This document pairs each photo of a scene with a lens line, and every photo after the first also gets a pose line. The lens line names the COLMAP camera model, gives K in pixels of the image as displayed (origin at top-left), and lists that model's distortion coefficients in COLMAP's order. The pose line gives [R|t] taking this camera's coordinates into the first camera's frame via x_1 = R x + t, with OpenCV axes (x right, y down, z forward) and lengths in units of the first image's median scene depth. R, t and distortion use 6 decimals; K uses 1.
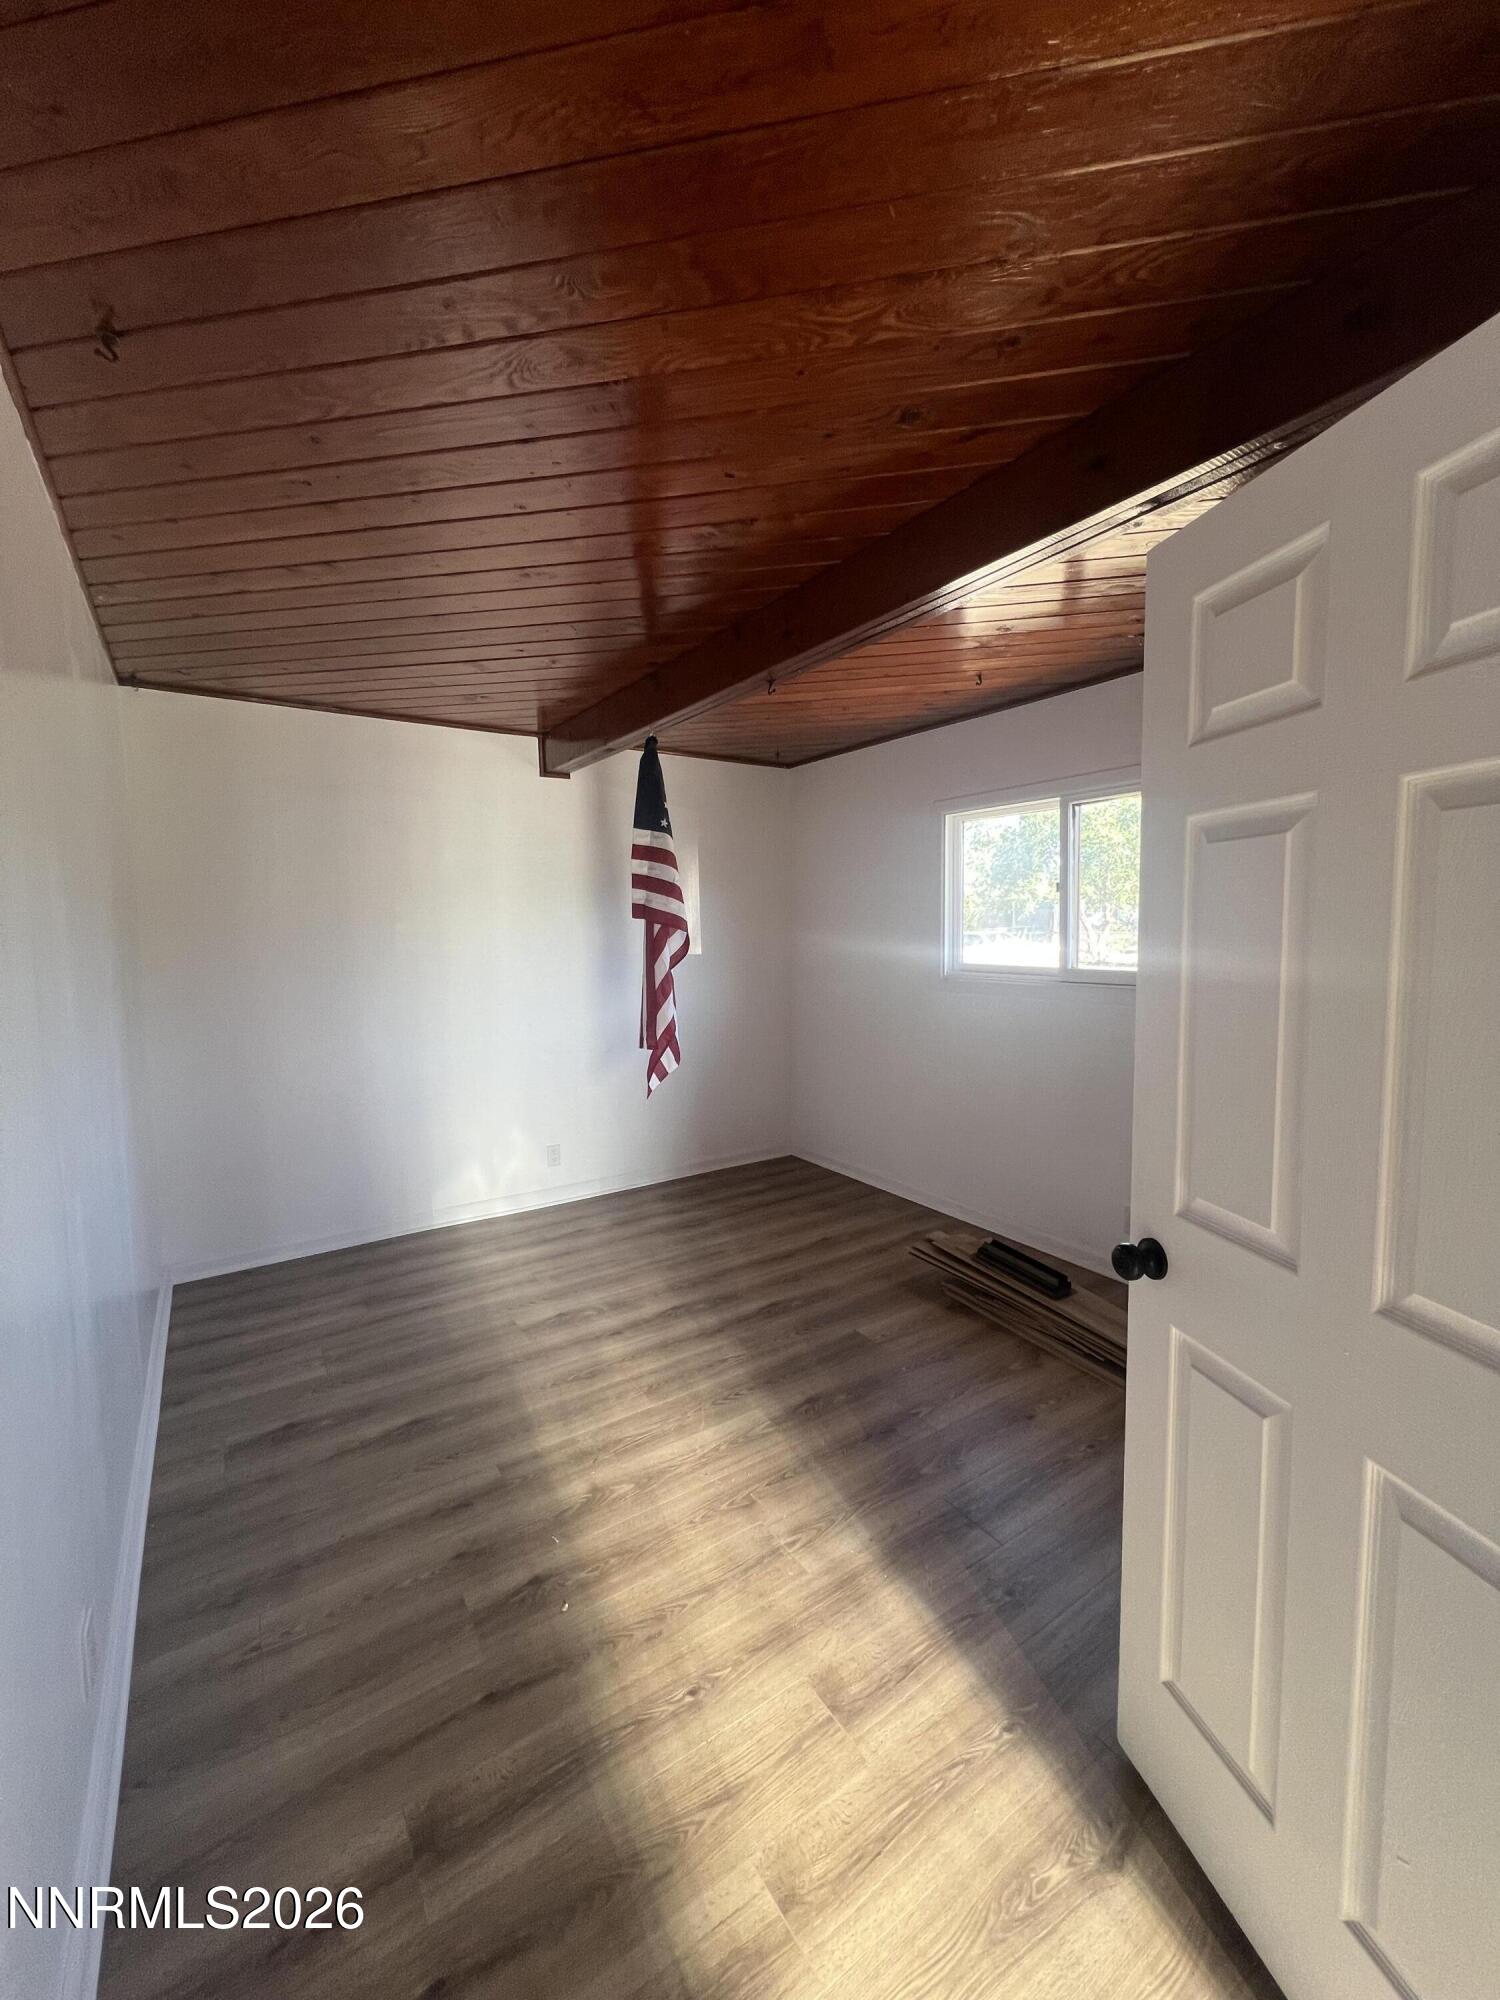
lens RADIAL K [[795.8, 0, 747.5], [0, 795.8, 1000.1], [0, 0, 1]] dist [-0.003274, 0.000638]
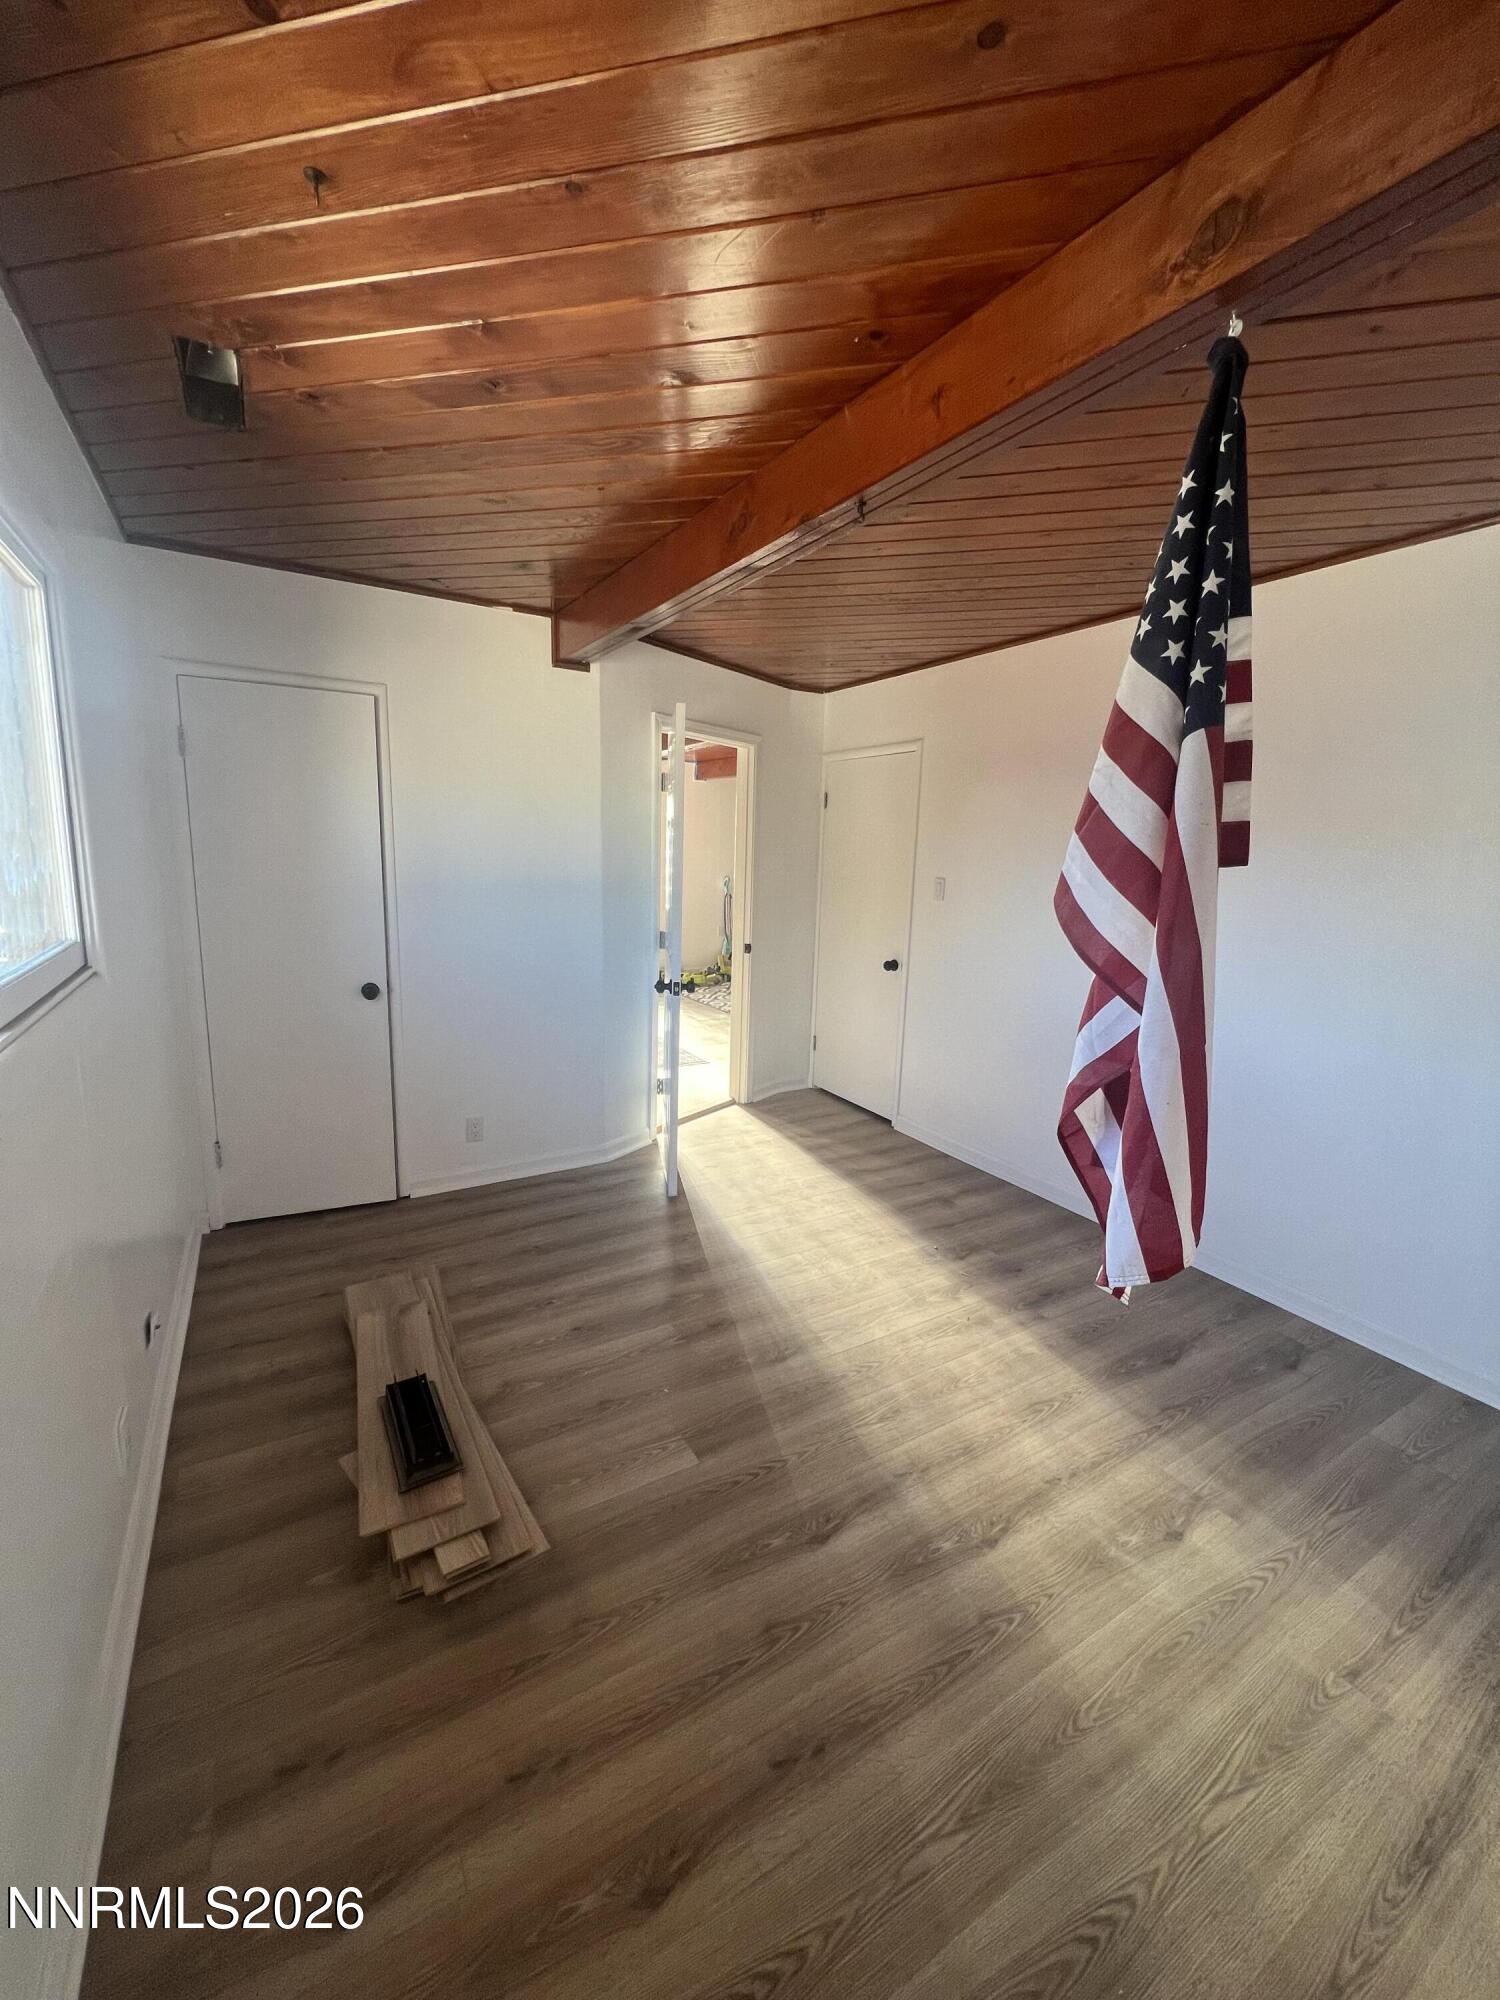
lens RADIAL K [[795.8, 0, 750.8], [0, 795.8, 997.8], [0, 0, 1]] dist [-0.003274, 0.000638]
pose [[-0.998499, -0.023698, 0.049370, 0.074074], [-0.009150, 0.961039, 0.276261, -0.177783], [-0.053993, 0.275395, -0.959814, 1.690360]]
